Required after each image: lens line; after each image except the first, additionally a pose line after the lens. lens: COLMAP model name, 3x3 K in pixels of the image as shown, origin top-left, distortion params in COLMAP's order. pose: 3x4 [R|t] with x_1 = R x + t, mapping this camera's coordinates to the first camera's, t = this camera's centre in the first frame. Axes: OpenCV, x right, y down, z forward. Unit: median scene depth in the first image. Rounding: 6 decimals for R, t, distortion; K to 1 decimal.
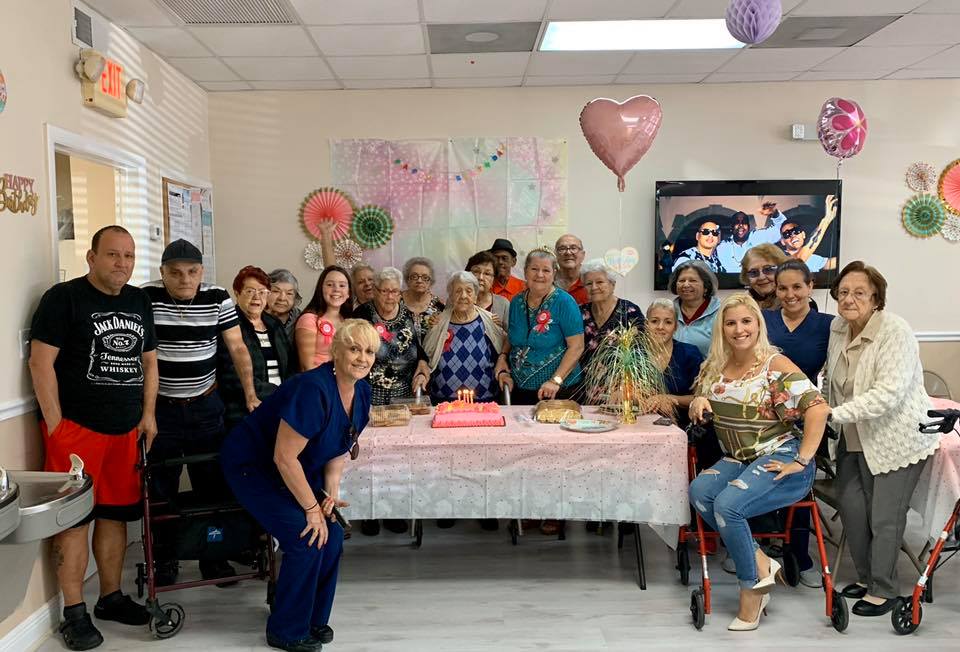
lens RADIAL K [[820.4, 0, 479.0], [0, 820.4, 328.7], [0, 0, 1]] dist [-0.003298, 0.003329]
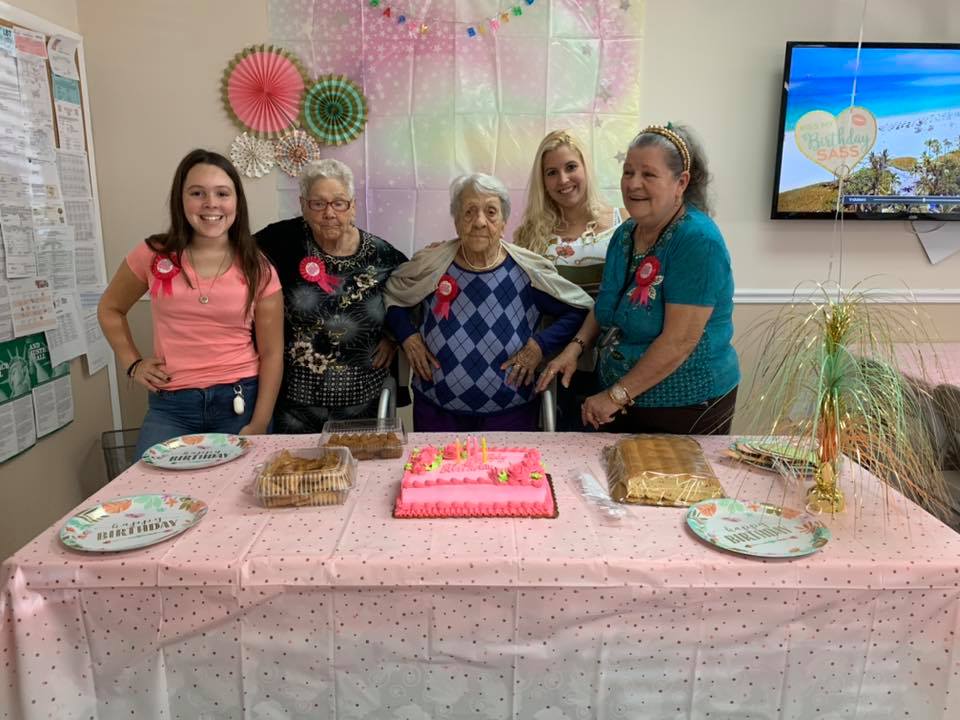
lens RADIAL K [[725.8, 0, 480.2], [0, 725.8, 353.9], [0, 0, 1]] dist [0.002773, 0.001636]
pose [[0.999620, 0.019664, -0.019313, -0.002569], [-0.016880, 0.990704, 0.134987, -0.014564], [0.021788, -0.134610, 0.990659, 0.417271]]
